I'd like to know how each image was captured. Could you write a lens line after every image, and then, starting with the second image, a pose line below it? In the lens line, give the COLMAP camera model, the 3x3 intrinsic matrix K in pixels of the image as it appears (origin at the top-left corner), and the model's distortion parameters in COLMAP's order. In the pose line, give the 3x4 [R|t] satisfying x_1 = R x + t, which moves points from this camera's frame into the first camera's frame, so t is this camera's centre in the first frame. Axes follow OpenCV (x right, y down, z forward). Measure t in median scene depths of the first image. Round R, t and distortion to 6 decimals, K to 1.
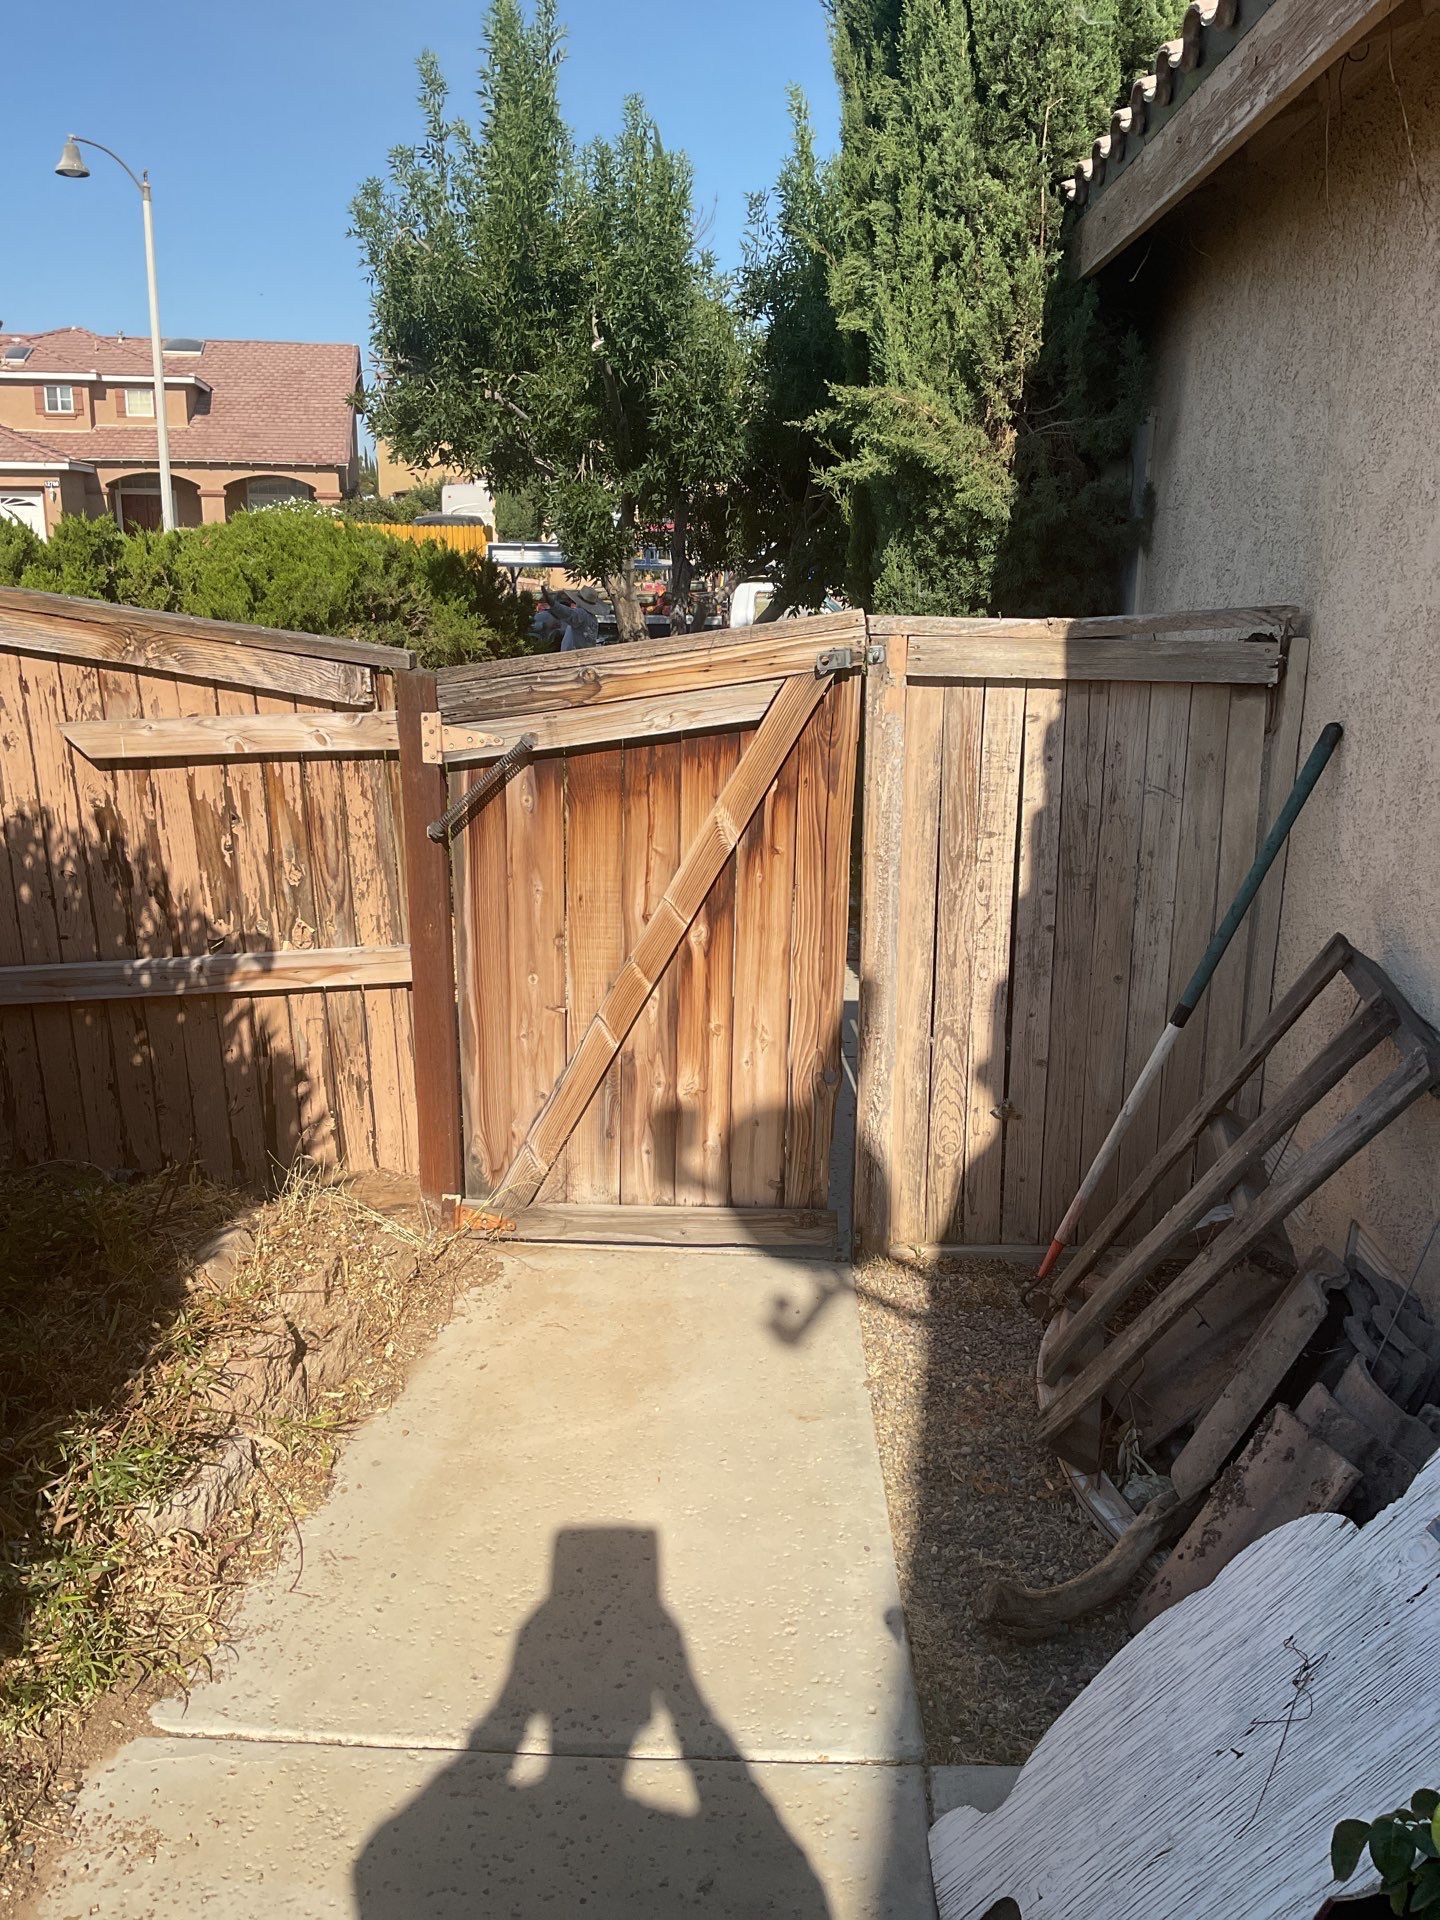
lens RADIAL K [[1529.3, 0, 762.9], [0, 1529.3, 956.5], [0, 0, 1]] dist [0.067004, -0.167569]
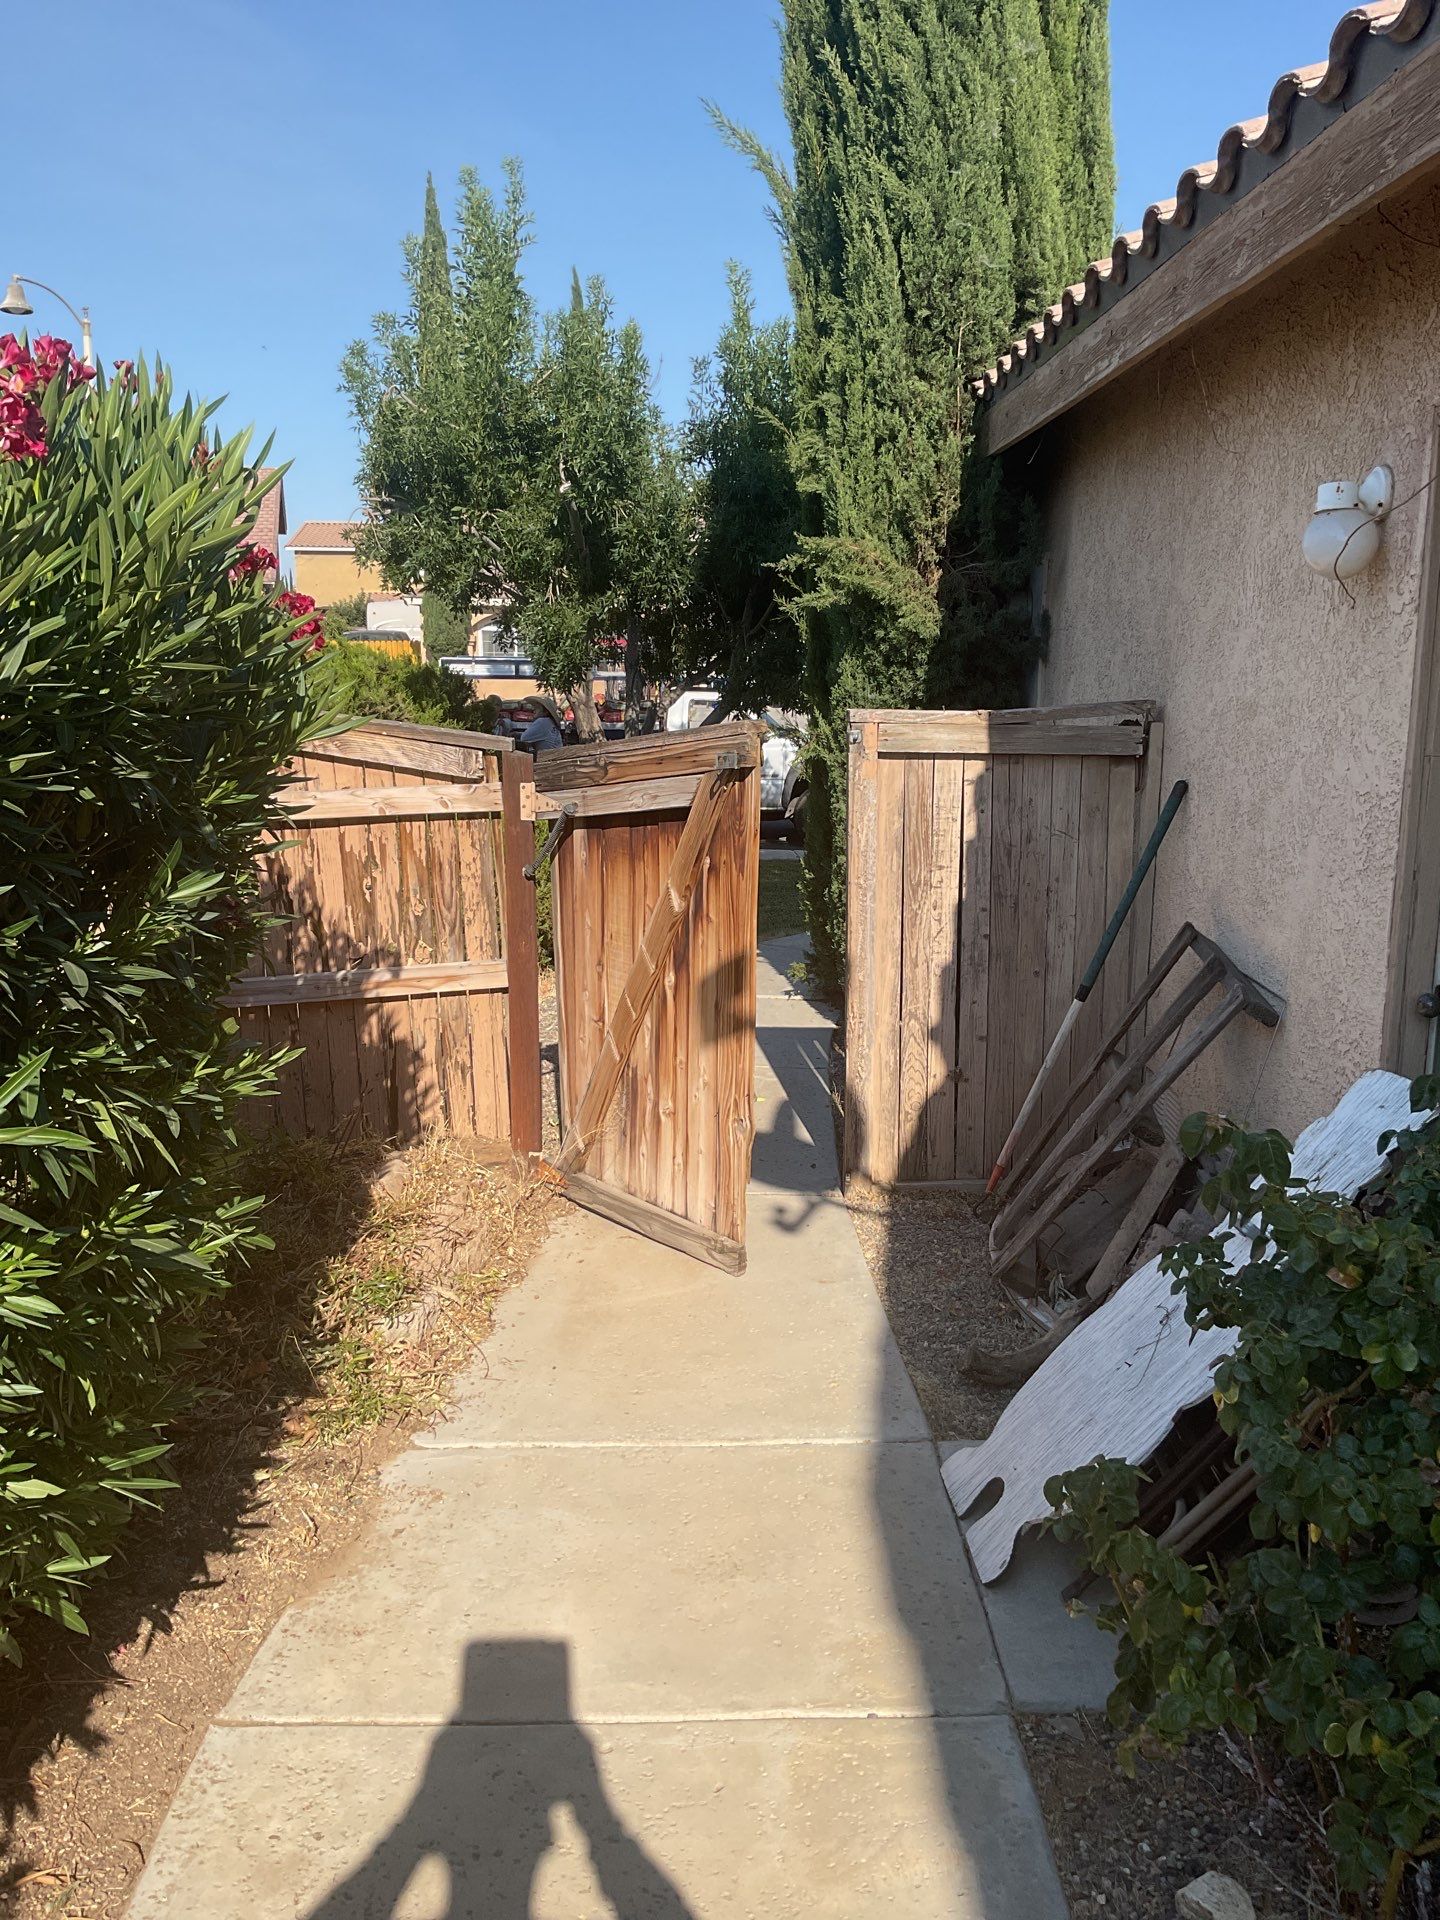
lens RADIAL K [[1529.3, 0, 762.9], [0, 1529.3, 956.5], [0, 0, 1]] dist [0.067004, -0.167569]
pose [[0.998175, -0.017773, 0.057718, -0.083887], [0.021703, 0.997436, -0.068189, 0.083536], [-0.056359, 0.069317, 0.996001, -0.320760]]
